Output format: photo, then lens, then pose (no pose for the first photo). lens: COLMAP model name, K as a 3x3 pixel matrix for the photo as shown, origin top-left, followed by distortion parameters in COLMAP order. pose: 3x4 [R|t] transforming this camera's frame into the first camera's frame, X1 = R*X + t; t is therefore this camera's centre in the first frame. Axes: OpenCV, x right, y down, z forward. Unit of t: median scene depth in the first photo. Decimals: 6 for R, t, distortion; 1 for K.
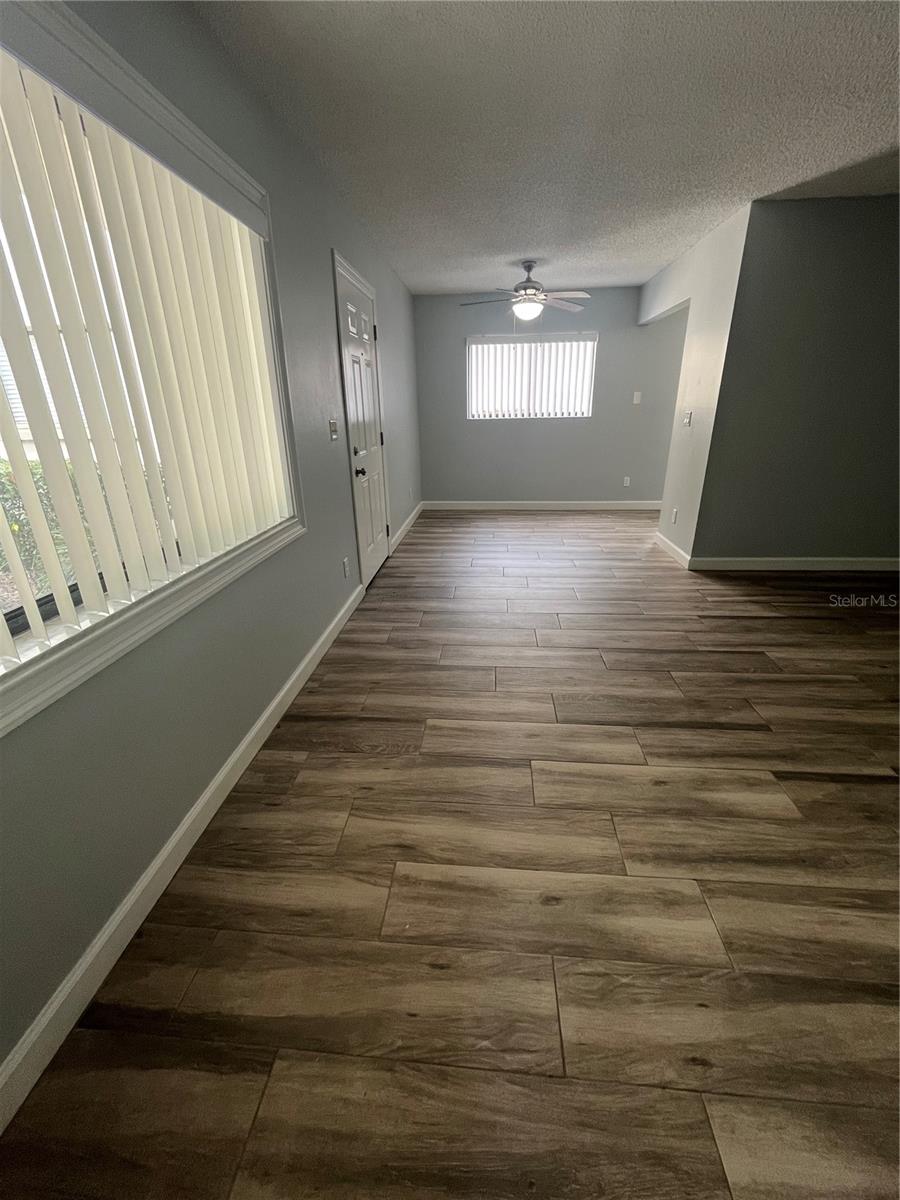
lens RADIAL K [[489.0, 0, 446.9], [0, 489.0, 599.6], [0, 0, 1]] dist [-0.001745, -0.000599]
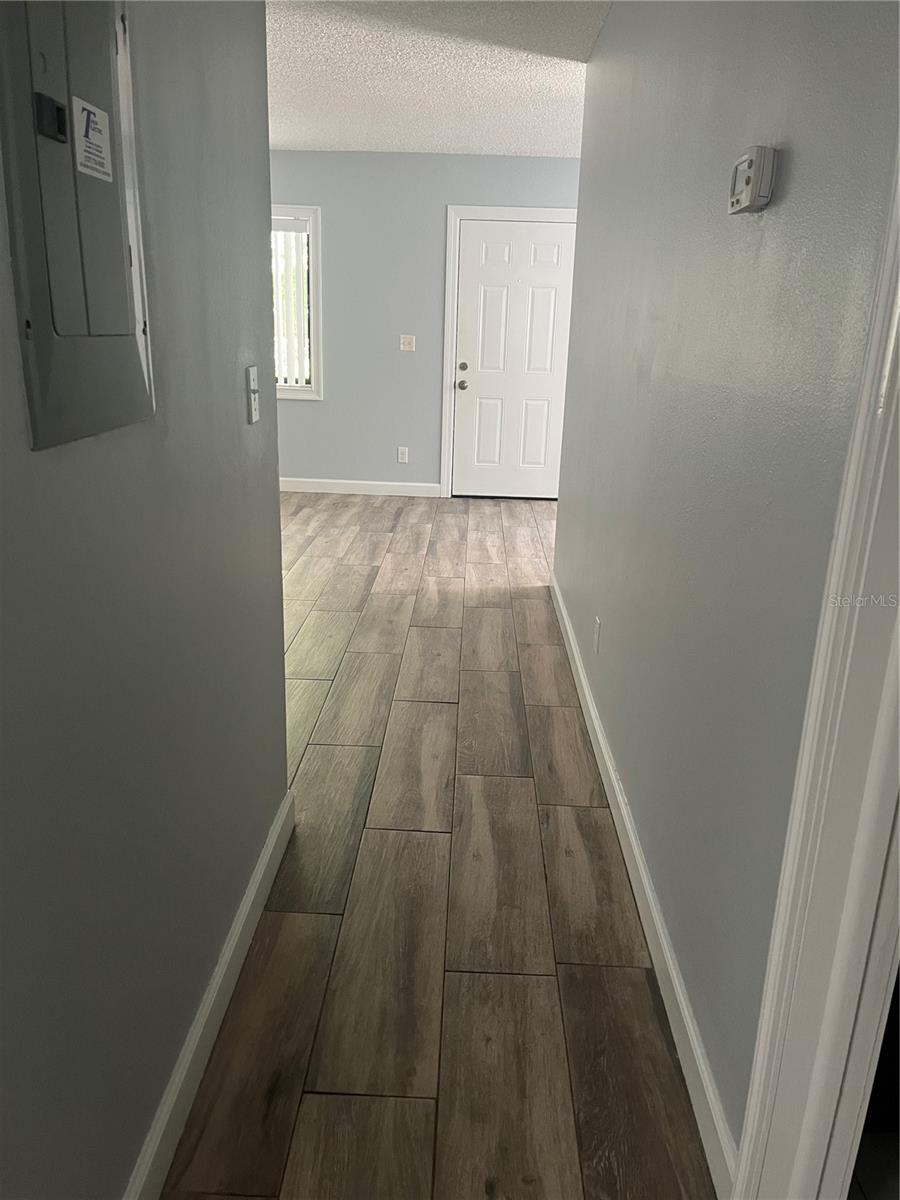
lens RADIAL K [[908.8, 0, 449.7], [0, 908.8, 610.2], [0, 0, 1]] dist [0.084952, -0.109108]
pose [[0.055648, 0.319789, -0.945853, 3.092383], [-0.397394, 0.876148, 0.272842, -0.583916], [0.915959, 0.360693, 0.175838, 1.251567]]
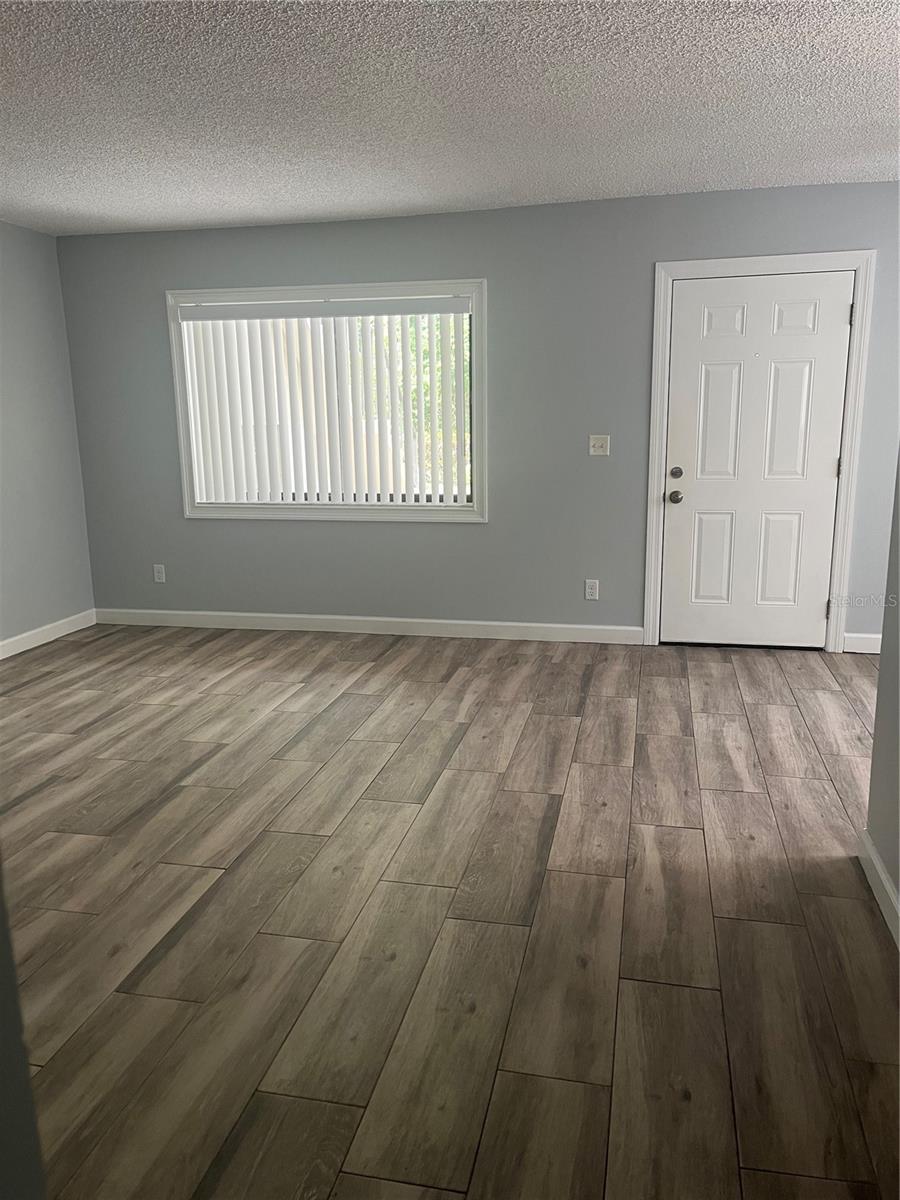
lens RADIAL K [[908.8, 0, 449.7], [0, 908.8, 610.2], [0, 0, 1]] dist [0.084952, -0.109108]
pose [[-0.133605, 0.234917, -0.962790, 2.203238], [-0.347648, 0.898654, 0.267511, -0.586017], [0.928057, 0.370452, -0.038396, 1.229544]]
